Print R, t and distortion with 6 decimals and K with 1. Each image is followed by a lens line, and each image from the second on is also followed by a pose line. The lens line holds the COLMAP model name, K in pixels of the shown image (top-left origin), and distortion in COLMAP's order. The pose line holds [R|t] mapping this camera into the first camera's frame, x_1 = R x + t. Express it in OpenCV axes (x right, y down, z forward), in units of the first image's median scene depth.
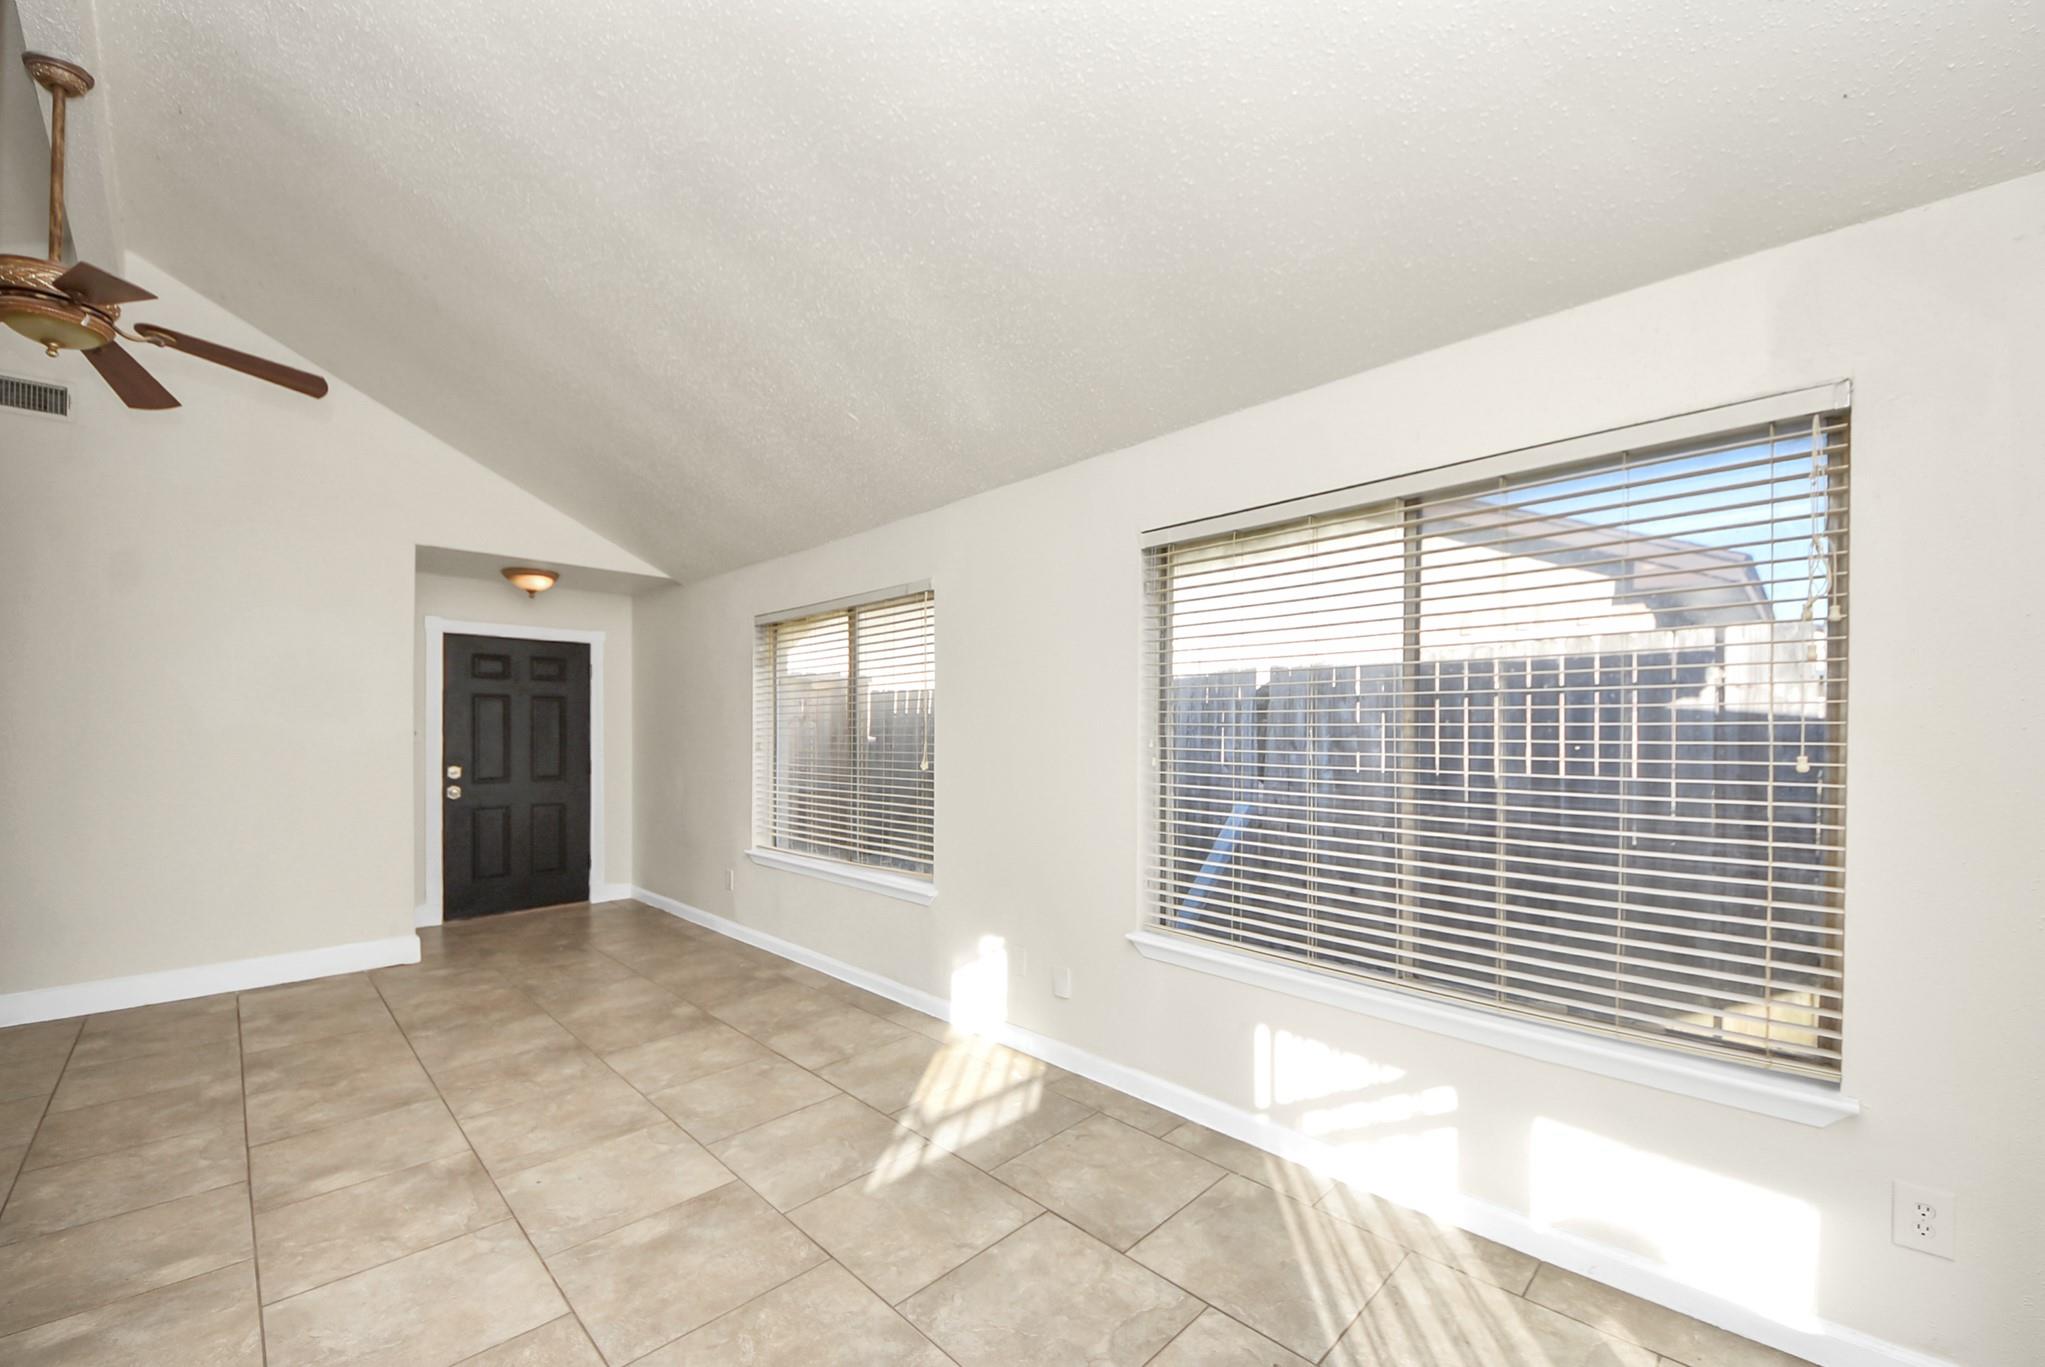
lens RADIAL K [[756.4, 0, 1027.6], [0, 756.4, 692.0], [0, 0, 1]] dist [-0.000970, -0.006864]
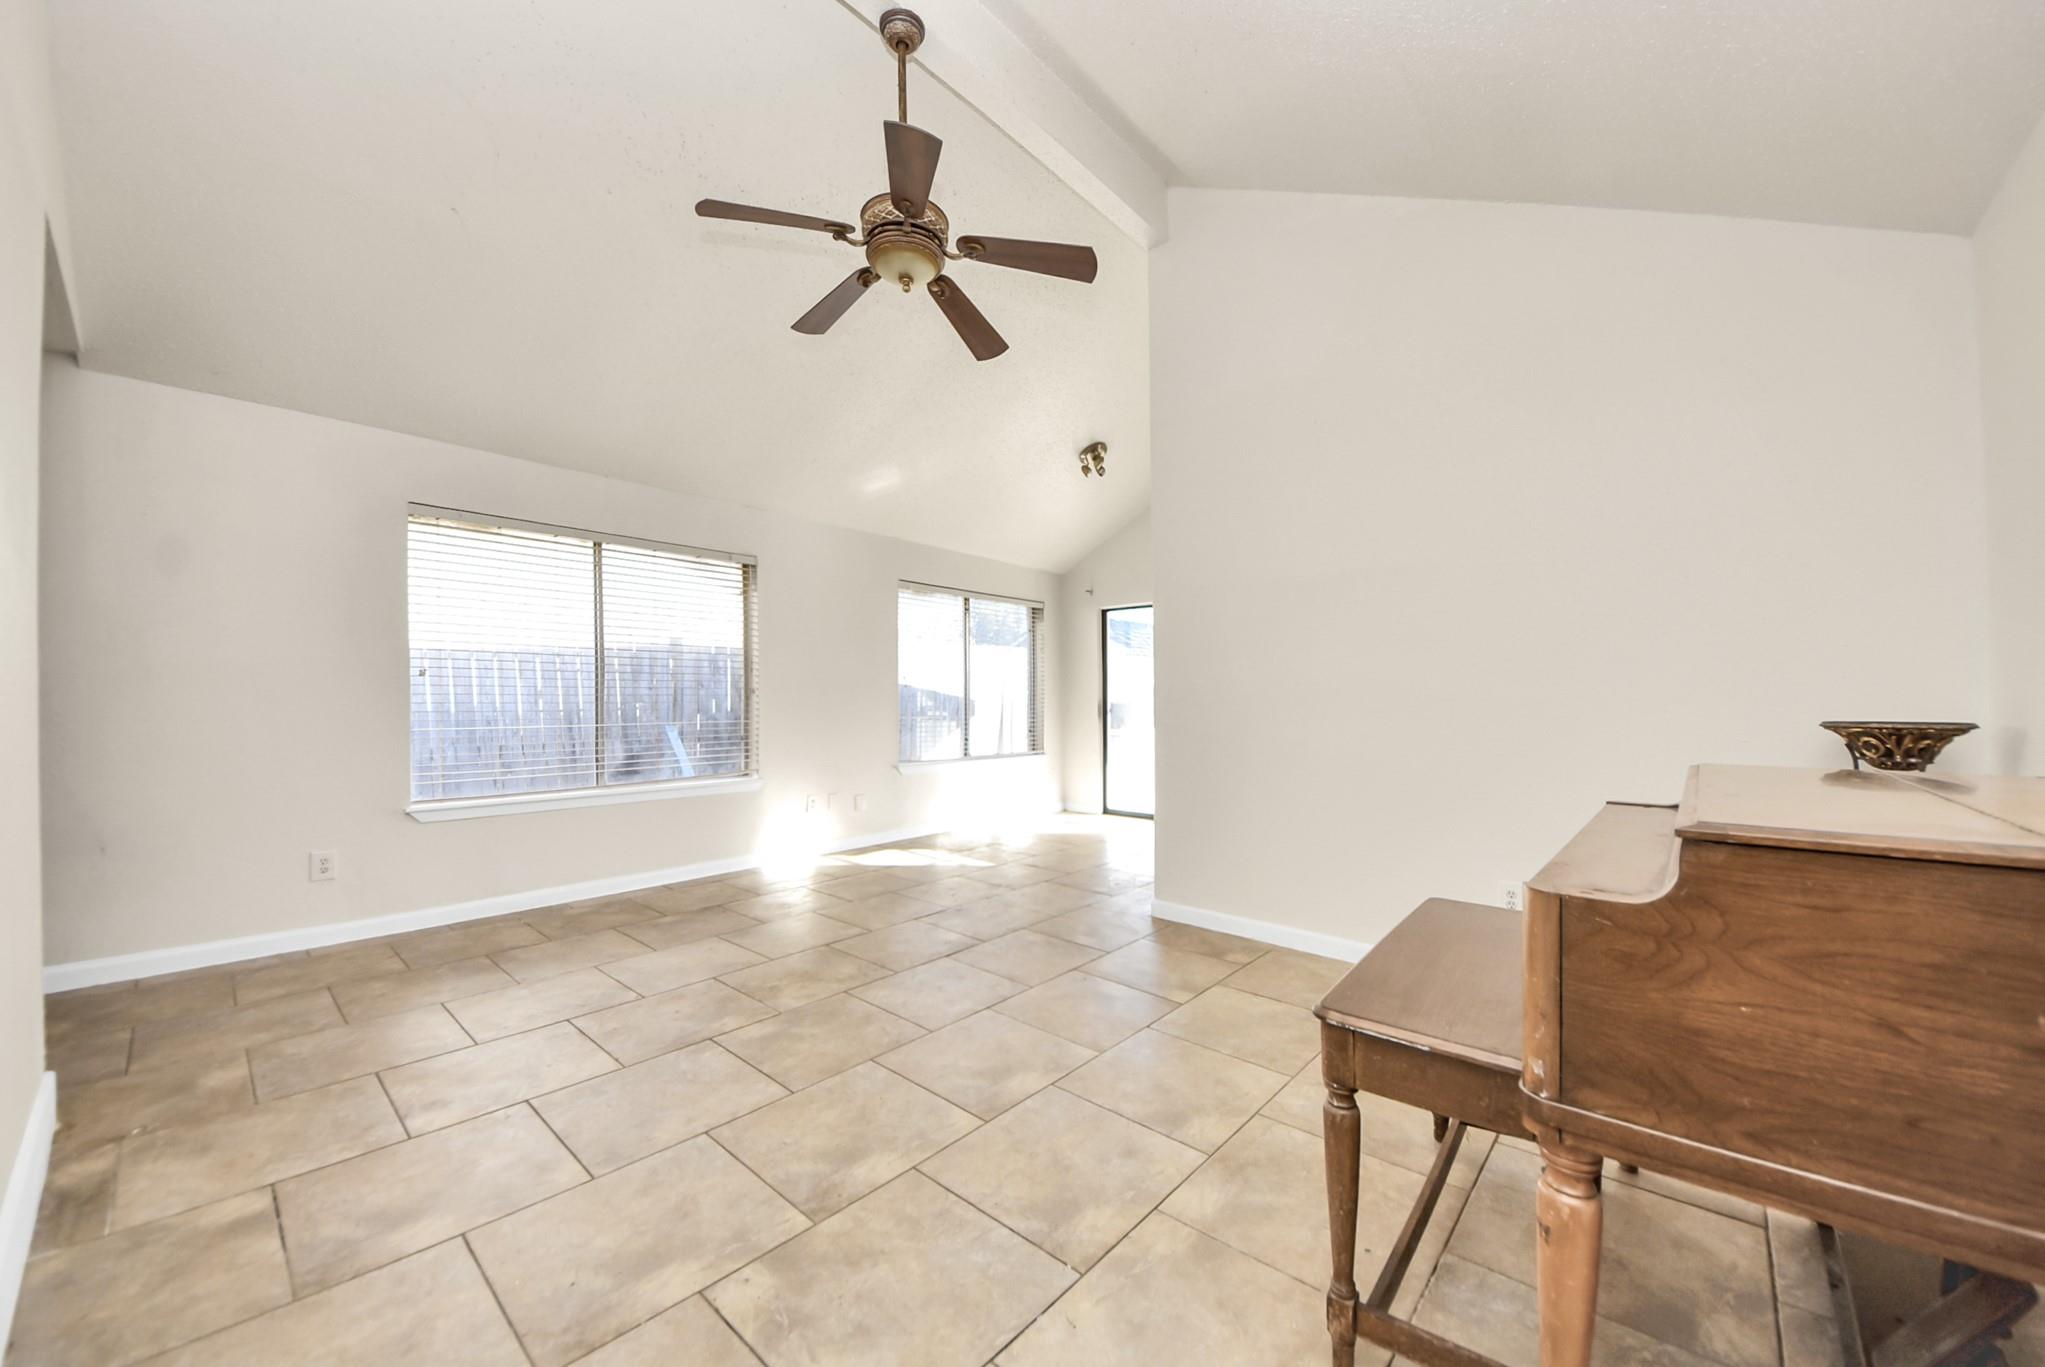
lens RADIAL K [[756.4, 0, 1027.6], [0, 756.4, 692.0], [0, 0, 1]] dist [-0.000970, -0.006864]
pose [[-0.039203, 0.013290, 0.999143, -2.117779], [-0.030079, 0.999443, -0.014475, 0.137770], [-0.998778, -0.030621, -0.038782, 0.758960]]
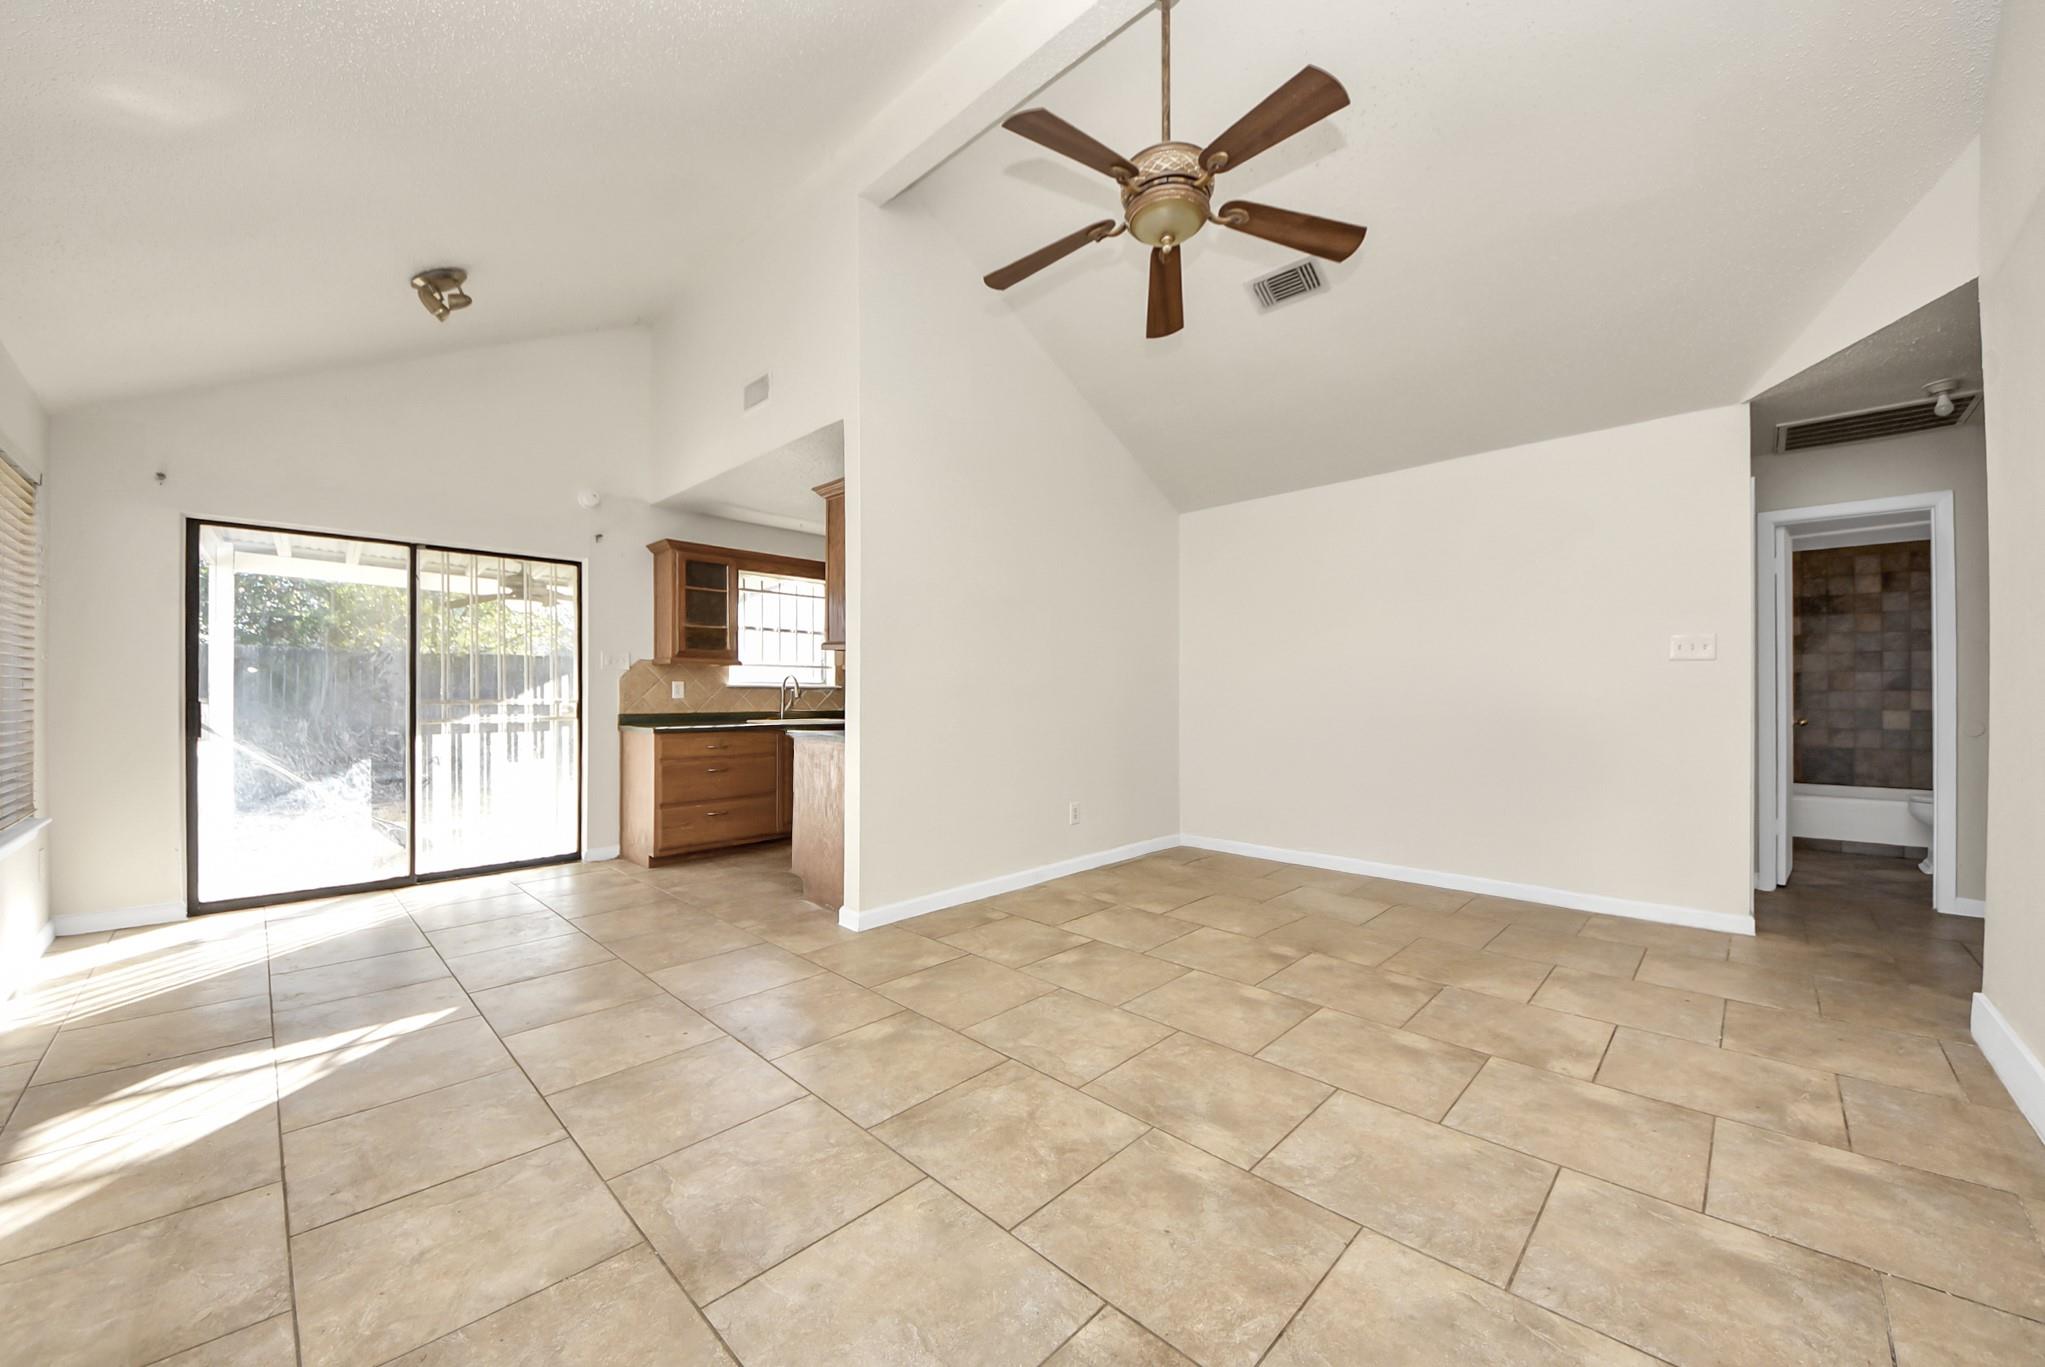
lens RADIAL K [[756.4, 0, 1027.6], [0, 756.4, 692.0], [0, 0, 1]] dist [-0.000970, -0.006864]
pose [[-0.999960, 0.006805, 0.005830, -0.975944], [0.006640, 0.999587, -0.027965, 0.162647], [-0.006018, -0.027925, -0.999592, 1.775203]]
